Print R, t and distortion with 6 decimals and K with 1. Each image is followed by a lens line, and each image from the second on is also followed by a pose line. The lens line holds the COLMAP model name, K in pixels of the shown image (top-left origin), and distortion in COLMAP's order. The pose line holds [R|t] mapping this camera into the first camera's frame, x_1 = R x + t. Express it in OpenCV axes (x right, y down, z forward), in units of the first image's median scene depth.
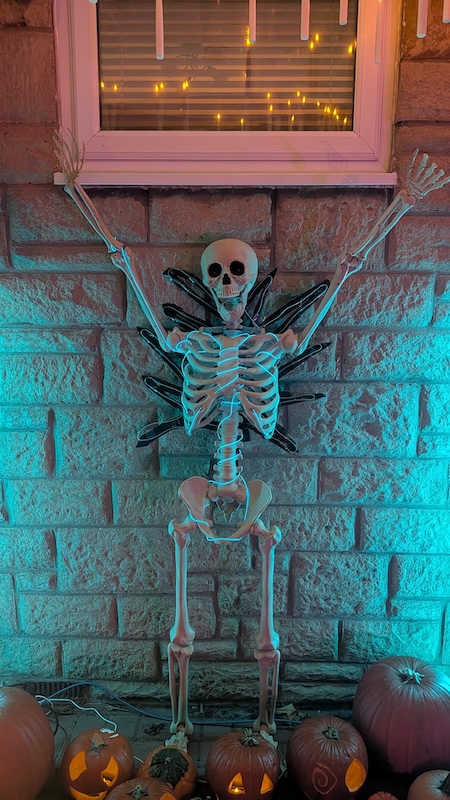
lens RADIAL K [[631.1, 0, 225.0], [0, 631.1, 400.0], [0, 0, 1]] dist [0.060576, -0.005197]
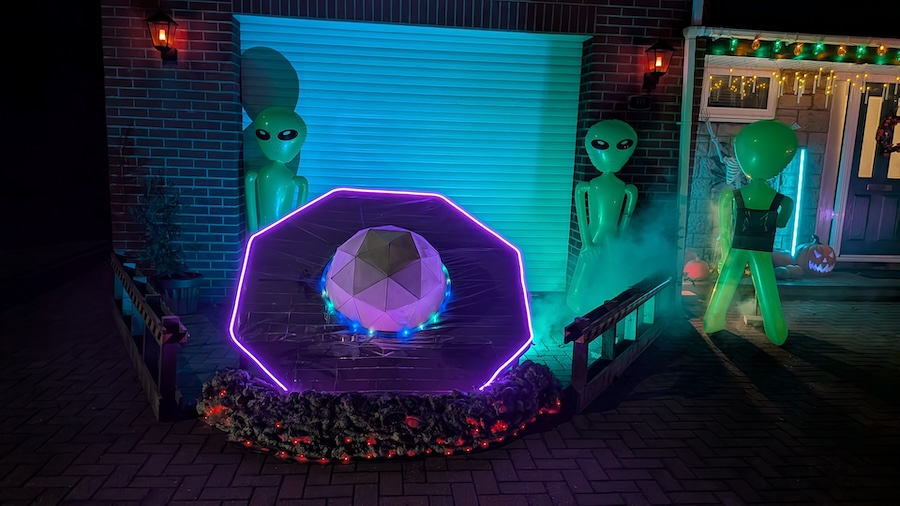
lens RADIAL K [[662.5, 0, 449.6], [0, 662.5, 262.6], [0, 0, 1]] dist [0.051512, -0.089116]
pose [[0.992473, 0.011992, 0.121877, -2.226792], [-0.006604, 0.998987, -0.044518, 0.725399], [-0.122288, 0.043378, 0.991546, -2.817935]]
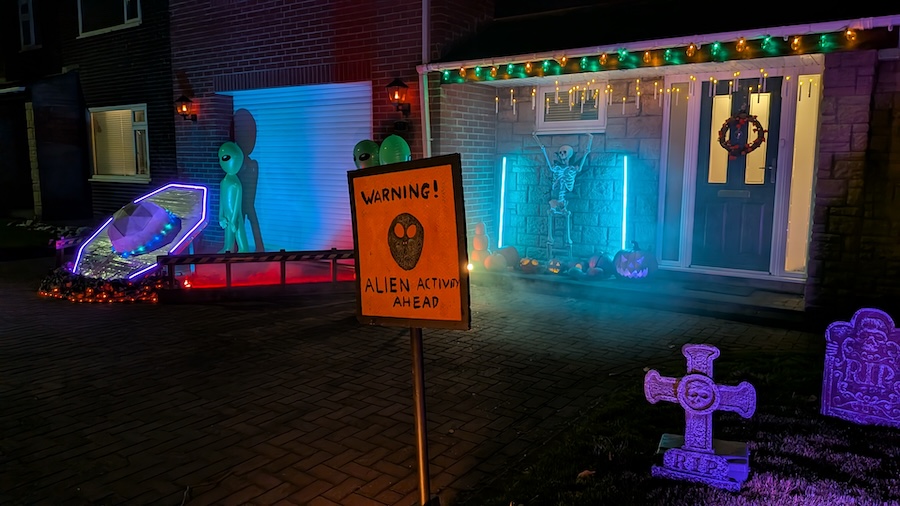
lens RADIAL K [[623.6, 0, 455.3], [0, 623.6, 269.2], [0, 0, 1]] dist [0.052724, 0.001084]
pose [[0.843565, 0.089593, -0.529501, 1.691286], [-0.121871, 0.992198, -0.026275, 0.791108], [0.523016, 0.086695, 0.847903, -2.946461]]
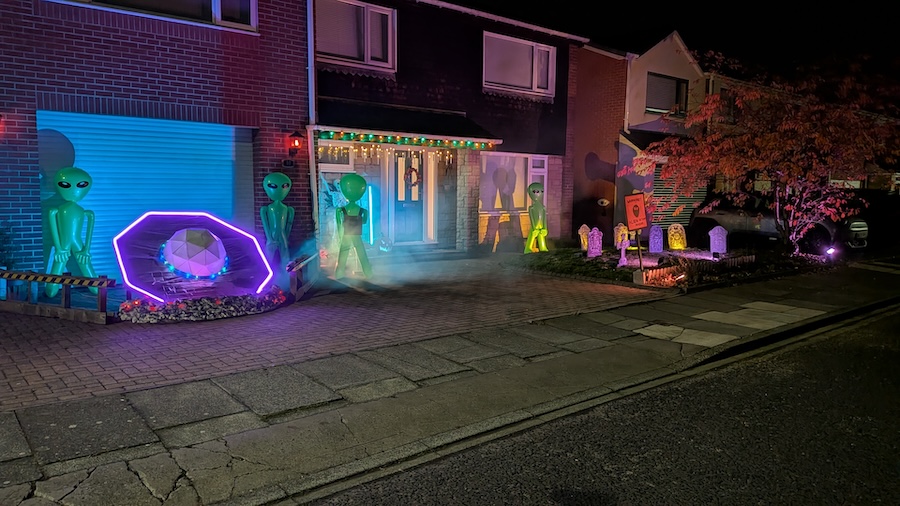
lens RADIAL K [[662.5, 0, 449.6], [0, 662.5, 262.6], [0, 0, 1]] dist [0.051512, -0.089116]
pose [[0.754419, -0.064688, 0.653198, -3.849266], [0.137422, 0.988644, -0.060809, 1.264287], [-0.641847, 0.135639, 0.754742, -5.163320]]
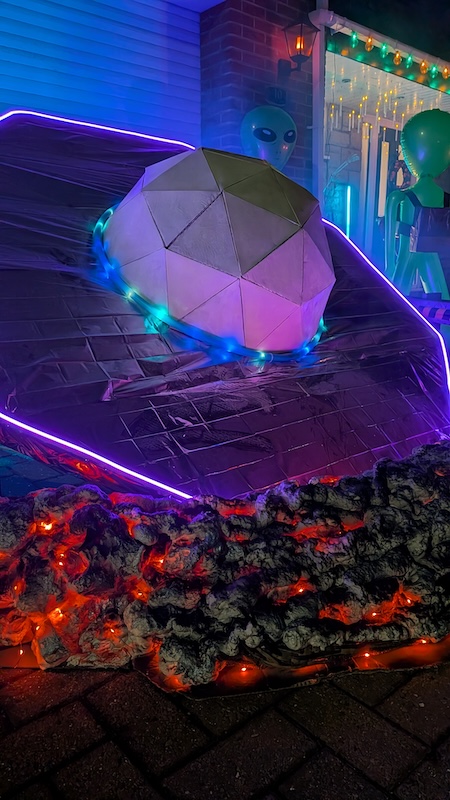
lens RADIAL K [[588.9, 0, 225.0], [0, 588.9, 400.0], [0, 0, 1]] dist [0.051512, -0.089116]
pose [[0.741928, -0.149094, 0.653692, -2.868722], [0.150068, 0.987154, 0.054825, 0.864429], [-0.653469, 0.057422, 0.754772, -1.341776]]
